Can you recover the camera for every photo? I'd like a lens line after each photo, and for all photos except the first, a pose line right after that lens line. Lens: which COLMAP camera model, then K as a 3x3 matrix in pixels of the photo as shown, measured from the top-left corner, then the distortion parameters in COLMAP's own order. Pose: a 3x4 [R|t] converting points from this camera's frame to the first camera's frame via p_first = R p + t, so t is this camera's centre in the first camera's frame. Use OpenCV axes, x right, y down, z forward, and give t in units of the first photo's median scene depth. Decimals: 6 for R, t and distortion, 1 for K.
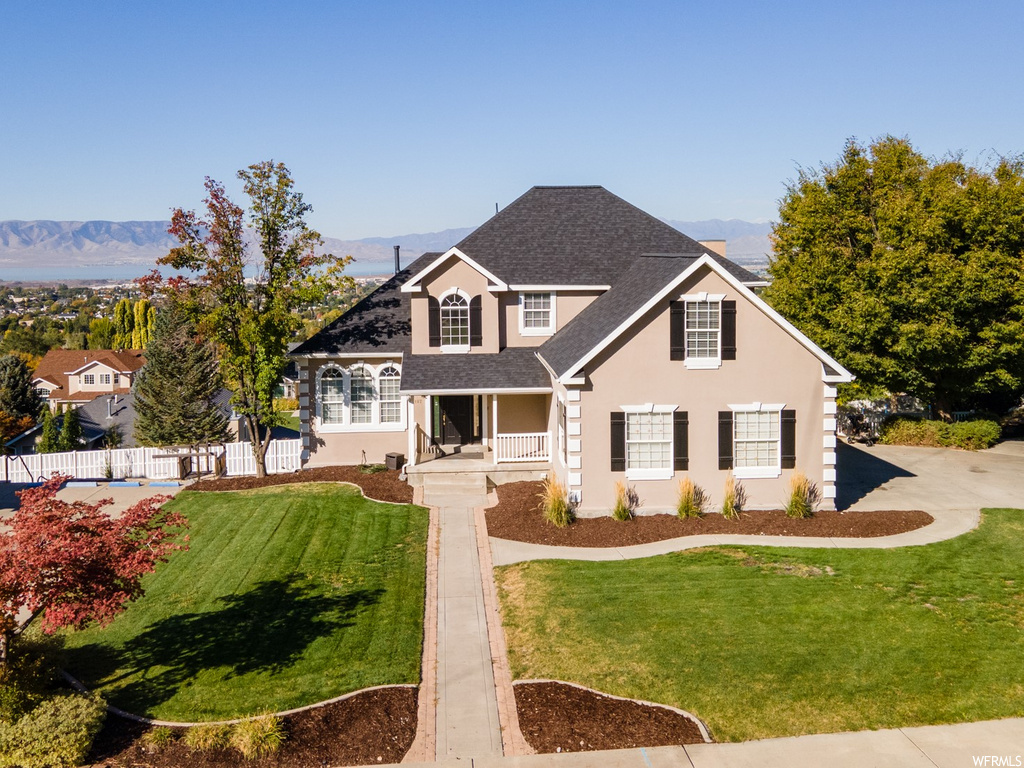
lens RADIAL K [[932.3, 0, 512.8], [0, 932.3, 290.7], [0, 0, 1]] dist [0.041665, 0.005057]
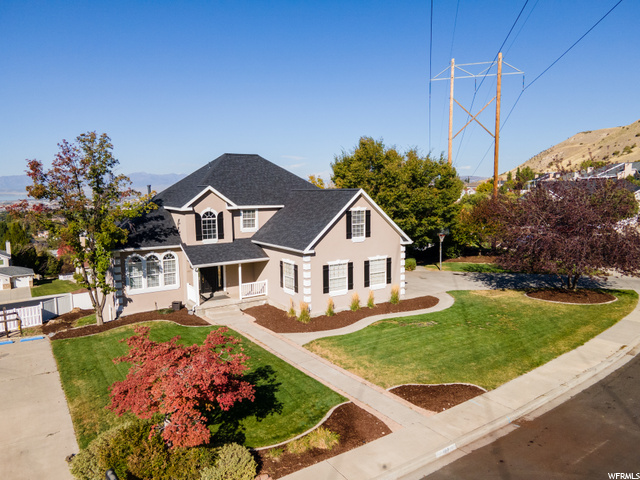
lens RADIAL K [[466.4, 0, 320.0], [0, 466.4, 240.0], [0, 0, 1]] dist [0.023791, 0.027614]
pose [[0.866067, -0.057255, 0.496639, -0.335792], [0.025692, 0.997205, 0.070159, 0.000846], [-0.499268, -0.048003, 0.865117, 0.092992]]
